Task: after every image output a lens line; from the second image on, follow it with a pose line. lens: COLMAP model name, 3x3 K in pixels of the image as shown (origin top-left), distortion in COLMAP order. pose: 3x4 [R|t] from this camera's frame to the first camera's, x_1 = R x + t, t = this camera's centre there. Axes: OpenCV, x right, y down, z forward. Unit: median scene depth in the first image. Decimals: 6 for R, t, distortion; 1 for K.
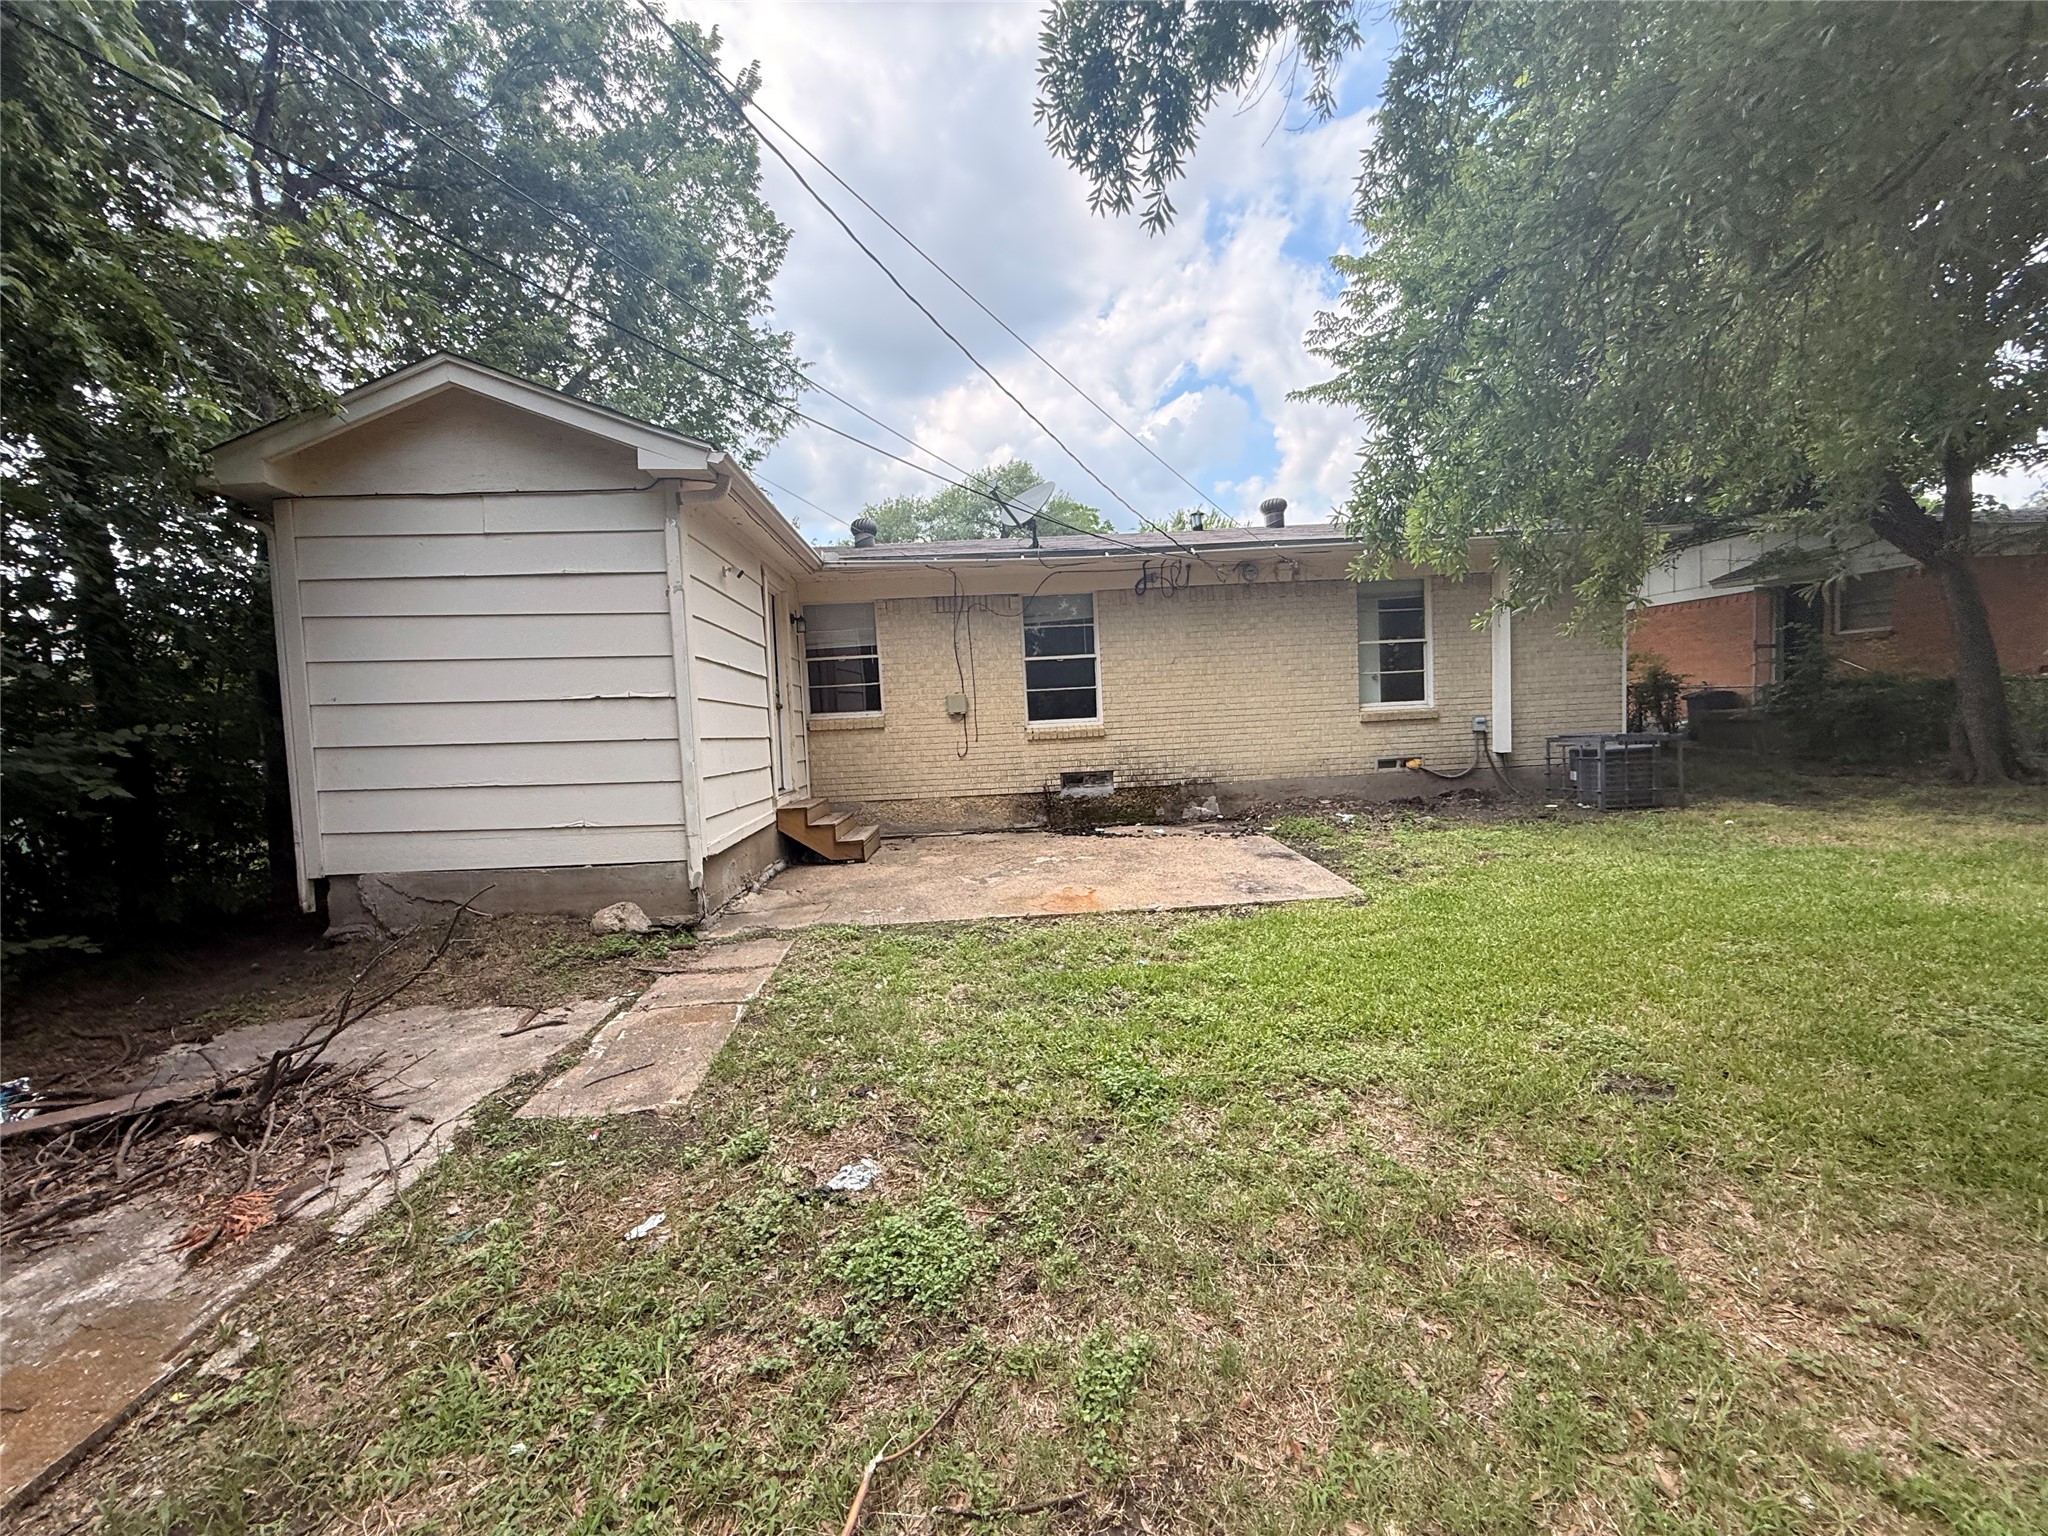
lens RADIAL K [[813.7, 0, 1024.4], [0, 813.7, 772.2], [0, 0, 1]] dist [-0.002485, 0.000368]
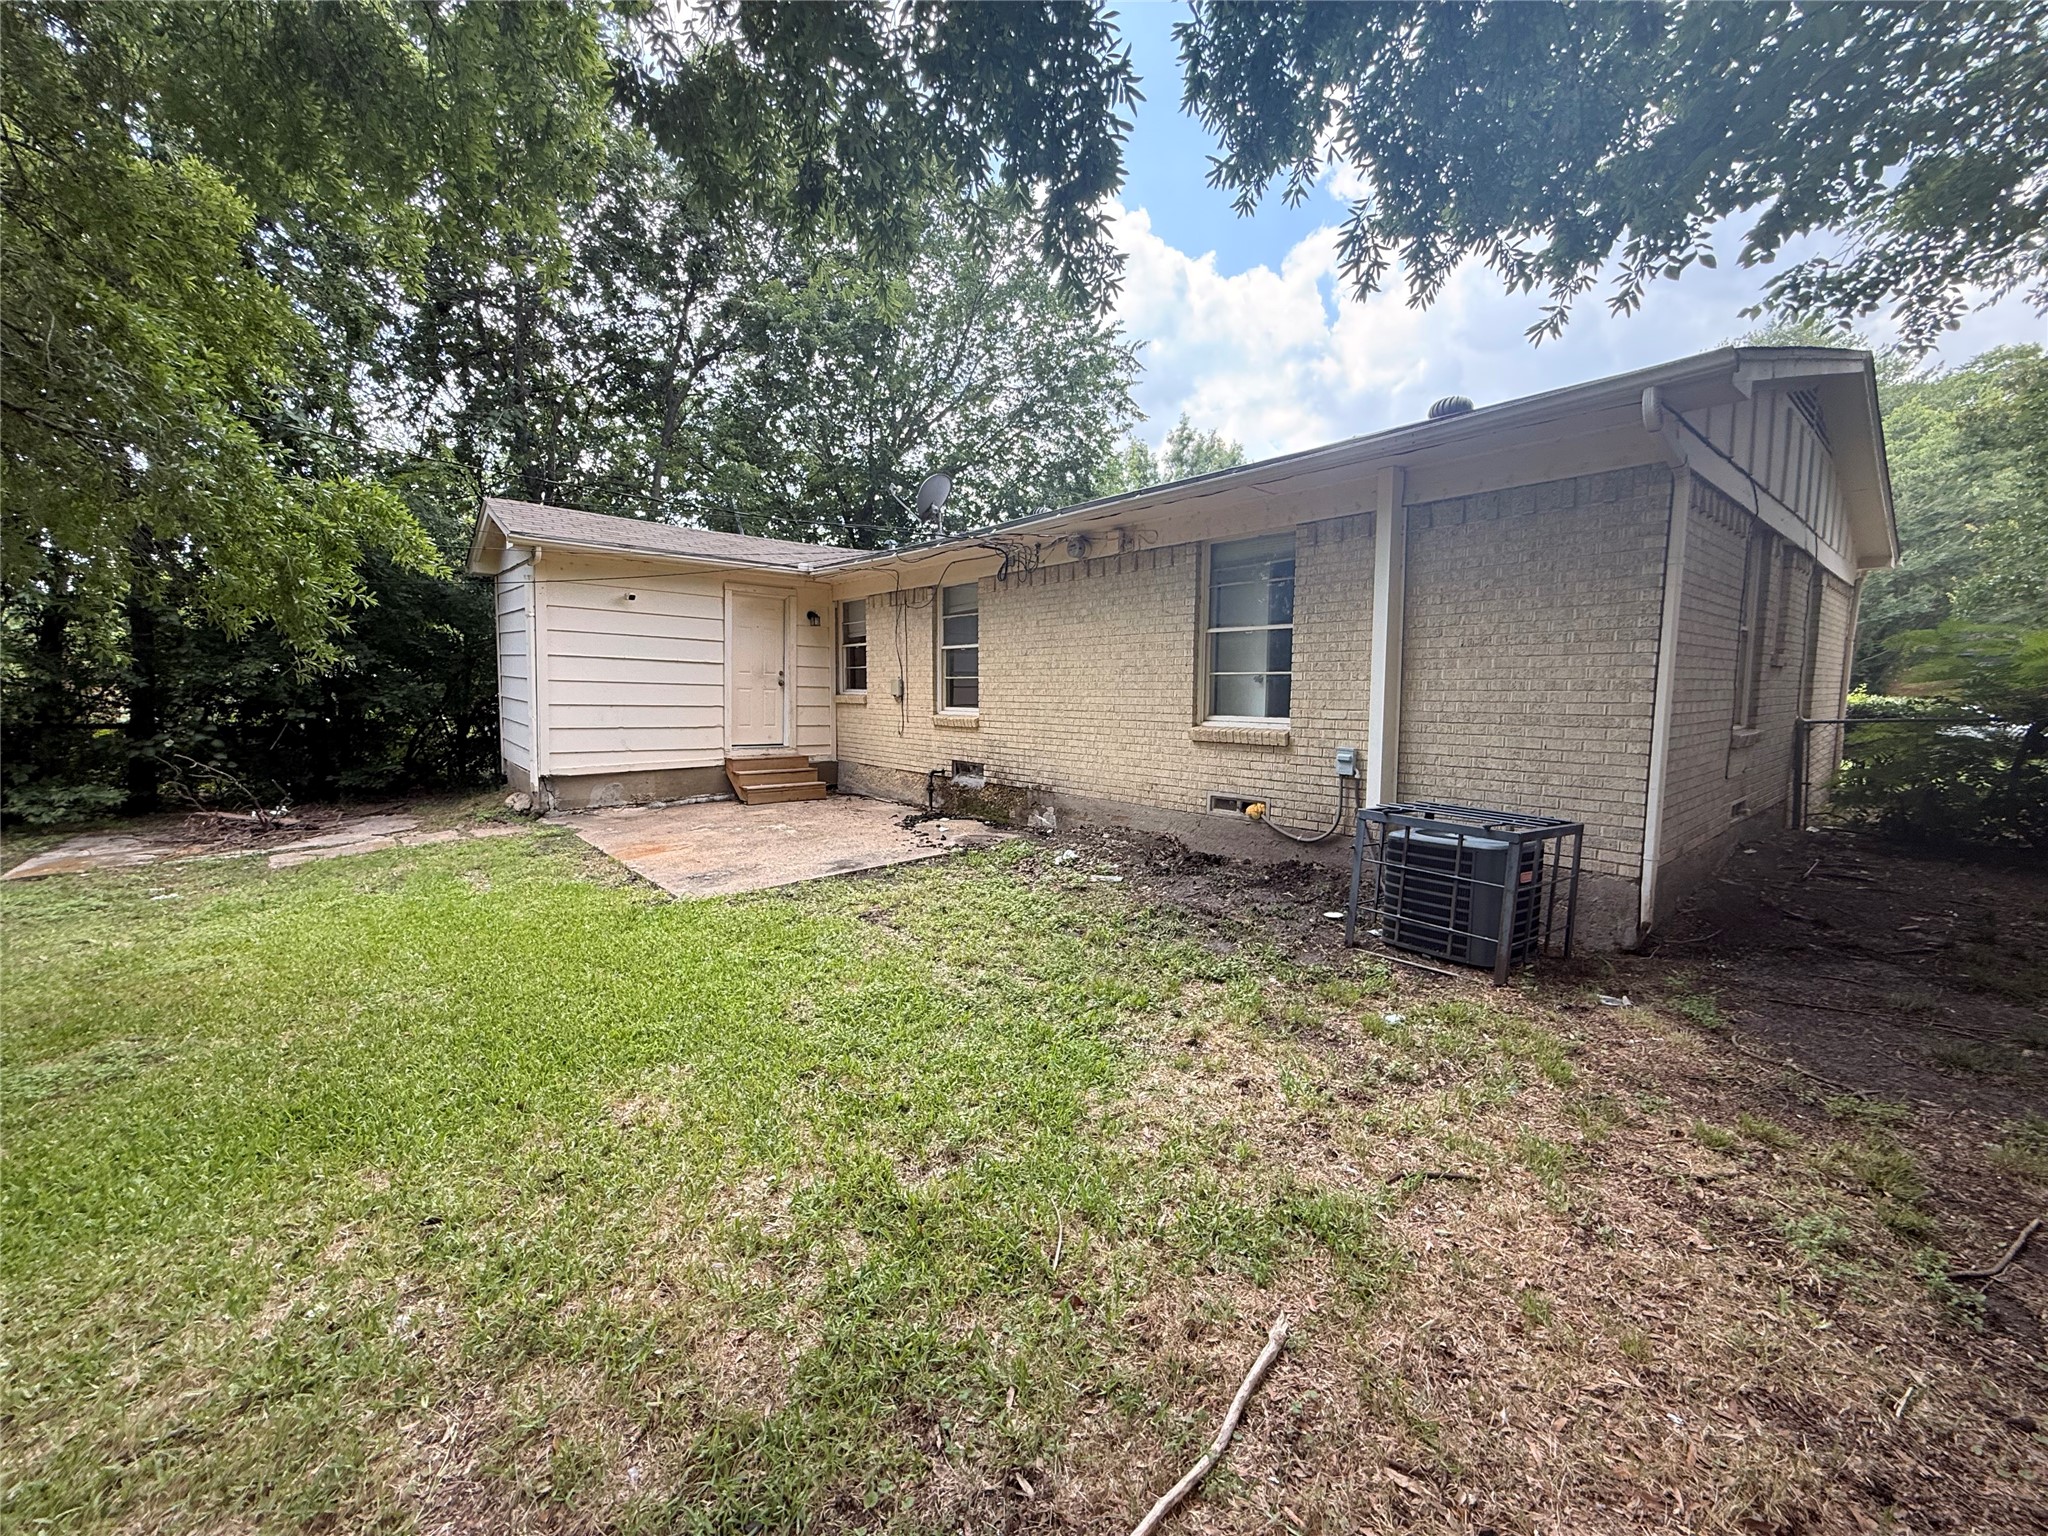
lens RADIAL K [[813.7, 0, 1023.8], [0, 813.7, 761.4], [0, 0, 1]] dist [-0.002485, 0.000368]
pose [[0.613618, 0.122490, -0.780045, 0.895254], [-0.086154, 0.992382, 0.088061, -0.094703], [0.784889, 0.013168, 0.619496, 0.434710]]
